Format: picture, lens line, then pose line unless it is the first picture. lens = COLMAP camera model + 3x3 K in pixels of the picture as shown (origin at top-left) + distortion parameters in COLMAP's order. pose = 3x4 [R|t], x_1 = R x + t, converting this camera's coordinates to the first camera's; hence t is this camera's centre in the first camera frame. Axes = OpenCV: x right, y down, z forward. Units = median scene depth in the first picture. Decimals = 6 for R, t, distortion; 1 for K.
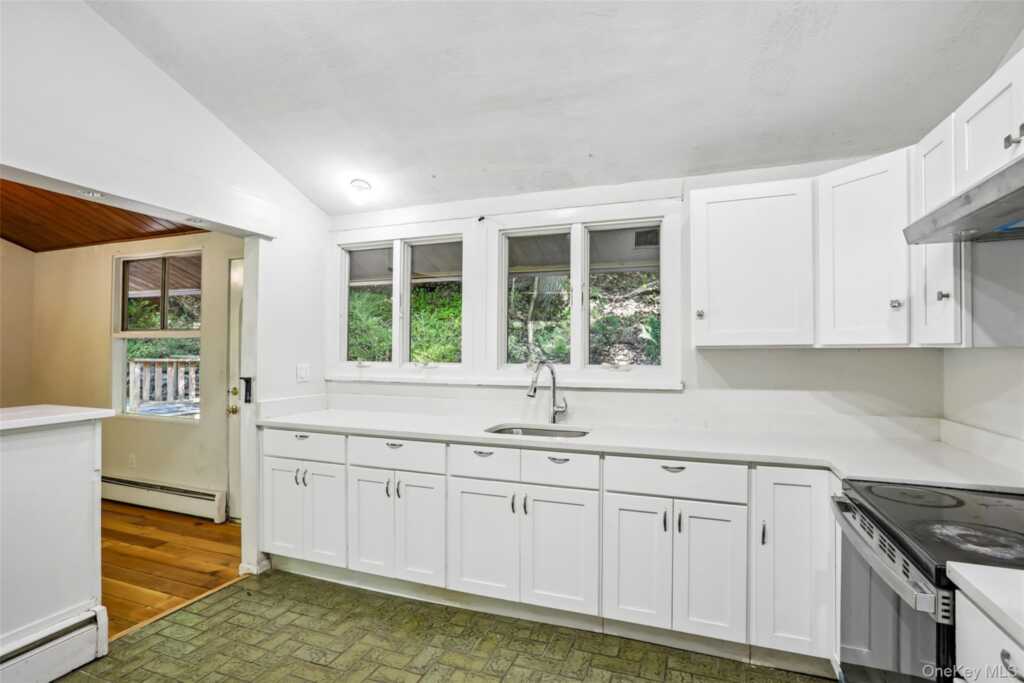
lens RADIAL K [[509.0, 0, 496.6], [0, 509.0, 344.4], [0, 0, 1]] dist [-0.002720, 0.000407]
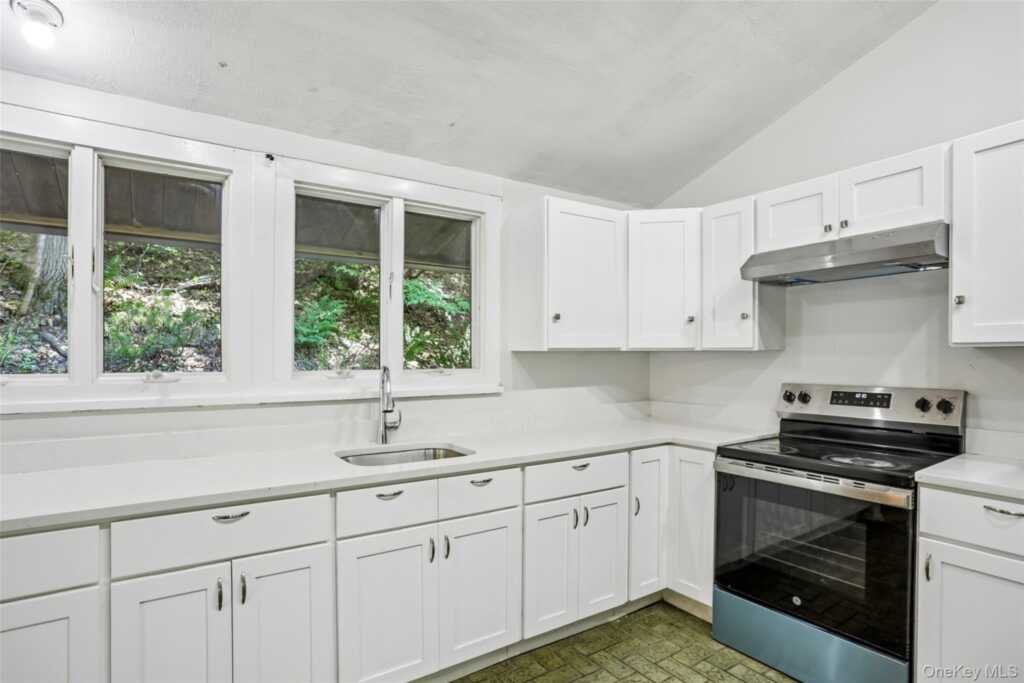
lens RADIAL K [[516.3, 0, 507.8], [0, 516.3, 365.9], [0, 0, 1]] dist [-0.020528, 0.000440]
pose [[0.595575, -0.017377, 0.803112, -0.449906], [-0.008340, 0.999578, 0.027814, 0.009272], [-0.803257, -0.023263, 0.595179, 0.389007]]
